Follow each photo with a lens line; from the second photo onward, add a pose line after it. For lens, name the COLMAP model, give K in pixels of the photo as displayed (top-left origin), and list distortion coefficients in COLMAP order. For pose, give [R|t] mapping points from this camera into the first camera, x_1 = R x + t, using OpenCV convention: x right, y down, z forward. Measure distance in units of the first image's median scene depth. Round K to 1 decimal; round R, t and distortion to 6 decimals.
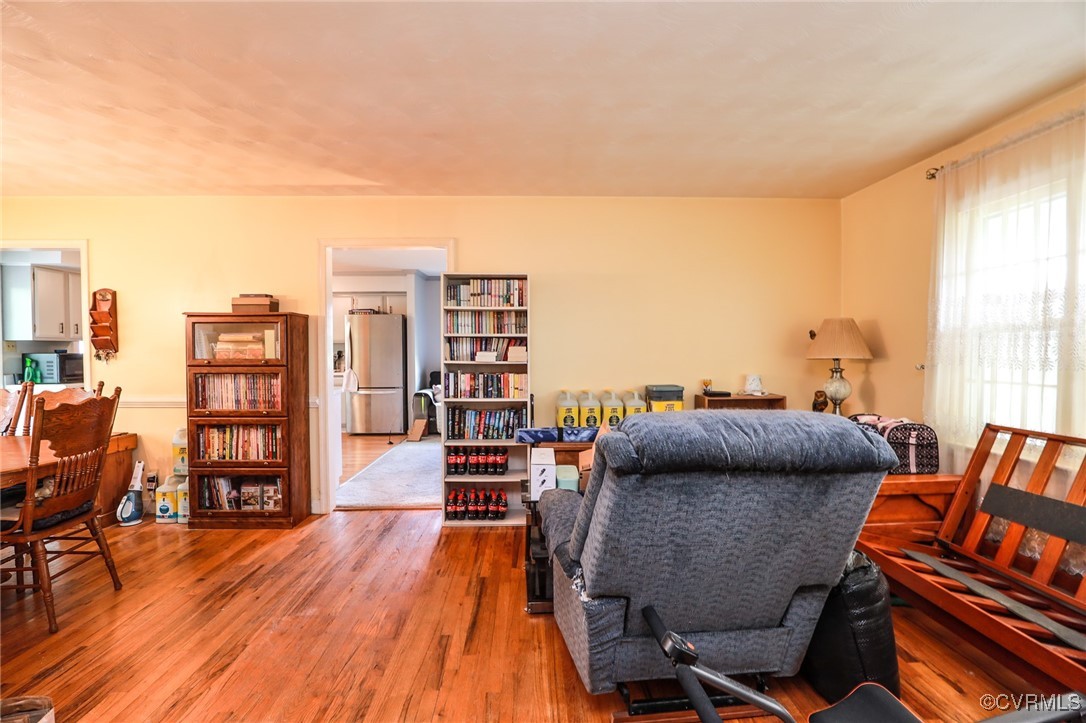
lens RADIAL K [[497.1, 0, 544.6], [0, 497.1, 363.5], [0, 0, 1]] dist [-0.038899, 0.008726]
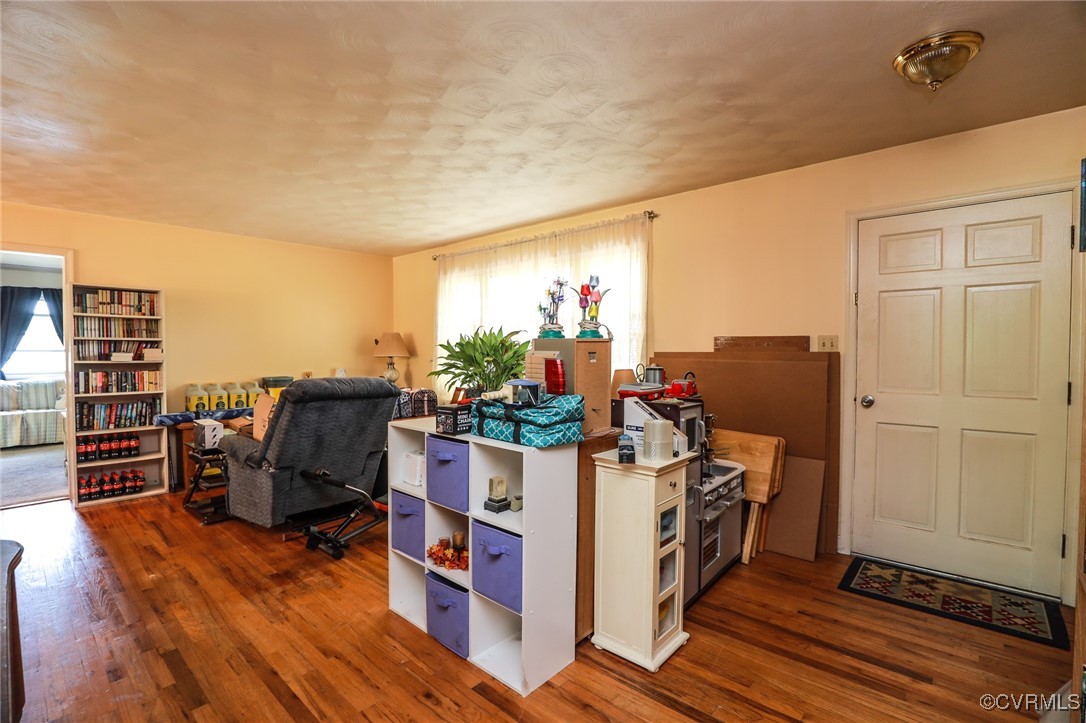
lens RADIAL K [[497.1, 0, 544.6], [0, 497.1, 363.5], [0, 0, 1]] dist [-0.038899, 0.008726]
pose [[0.688424, -0.016156, 0.725129, -0.253848], [0.019307, 0.999806, 0.003946, 0.016229], [-0.725052, 0.011284, 0.688602, -0.517576]]
